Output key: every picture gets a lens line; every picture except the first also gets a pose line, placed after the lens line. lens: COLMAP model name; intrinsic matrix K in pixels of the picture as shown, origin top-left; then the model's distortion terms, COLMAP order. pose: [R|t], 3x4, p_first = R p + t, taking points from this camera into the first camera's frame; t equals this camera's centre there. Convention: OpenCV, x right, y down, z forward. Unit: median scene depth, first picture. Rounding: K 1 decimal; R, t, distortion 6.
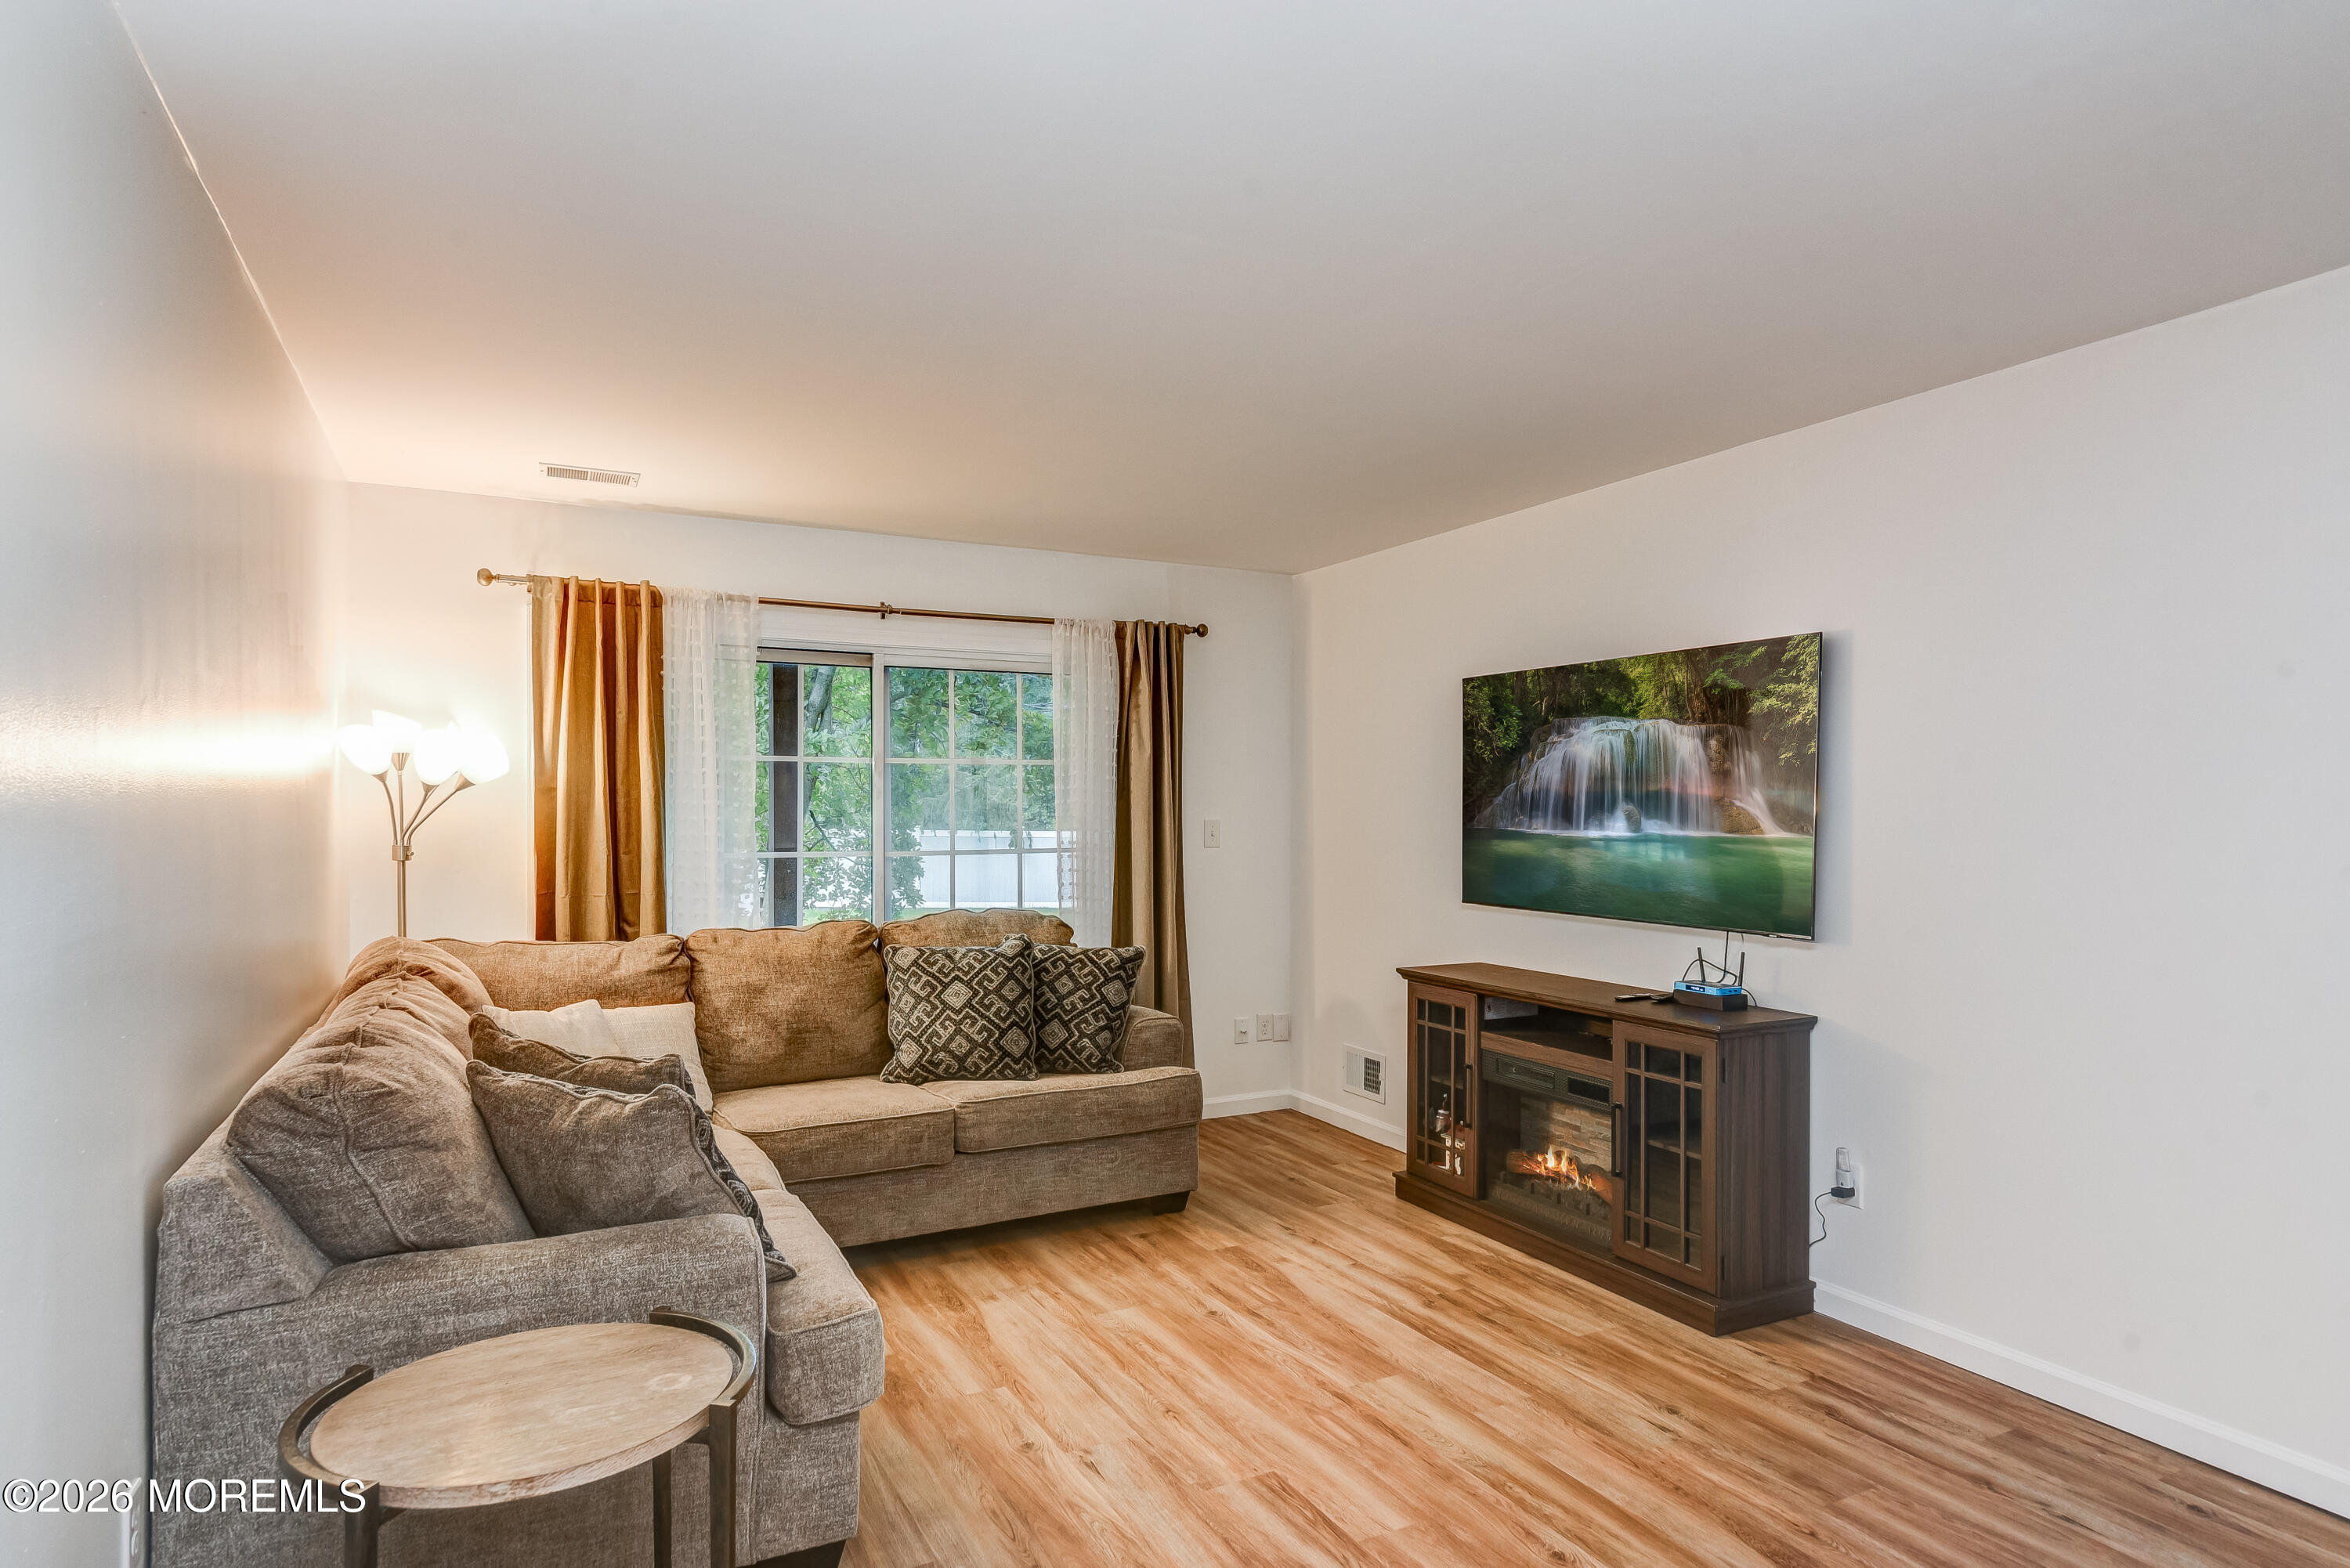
lens RADIAL K [[1271.3, 0, 1186.0], [0, 1271.3, 803.6], [0, 0, 1]] dist [-0.004761, -0.000889]
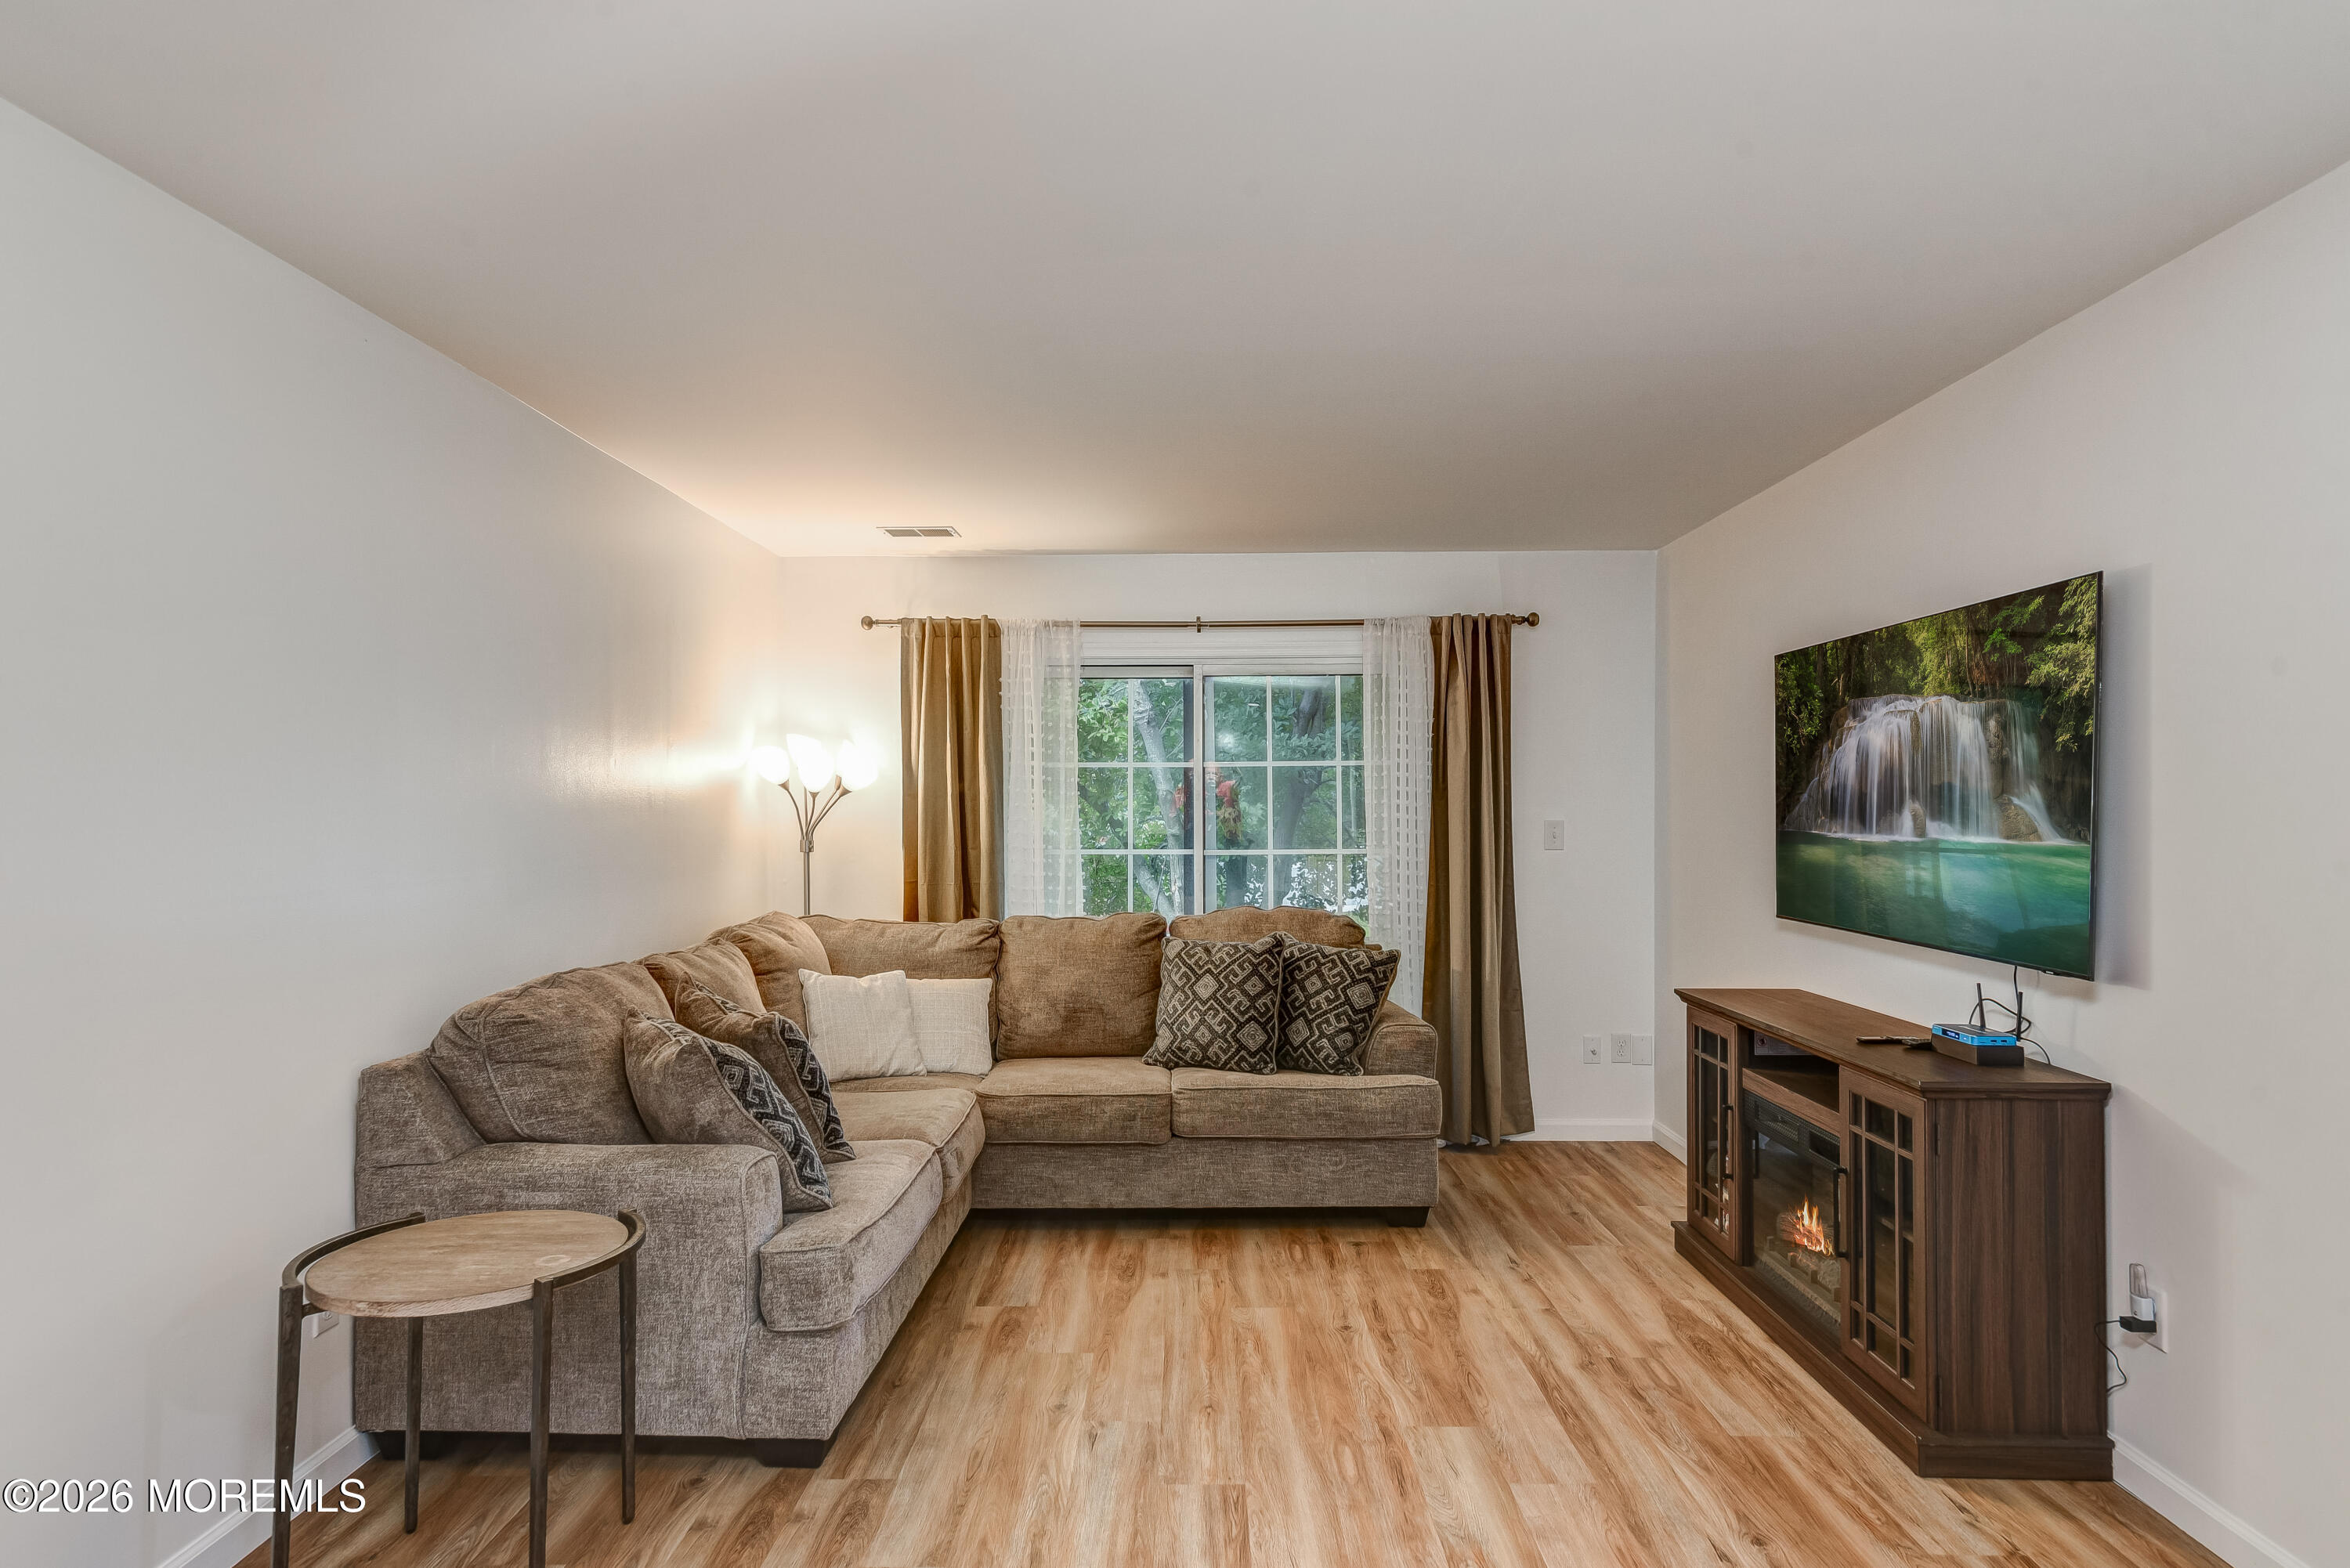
lens RADIAL K [[1271.3, 0, 1217.3], [0, 1271.3, 791.0], [0, 0, 1]] dist [-0.004761, -0.000889]
pose [[0.881374, -0.009649, -0.472321, 0.346281], [0.004892, 0.999924, -0.011299, 0.000280], [0.472394, 0.007648, 0.881354, 0.081016]]
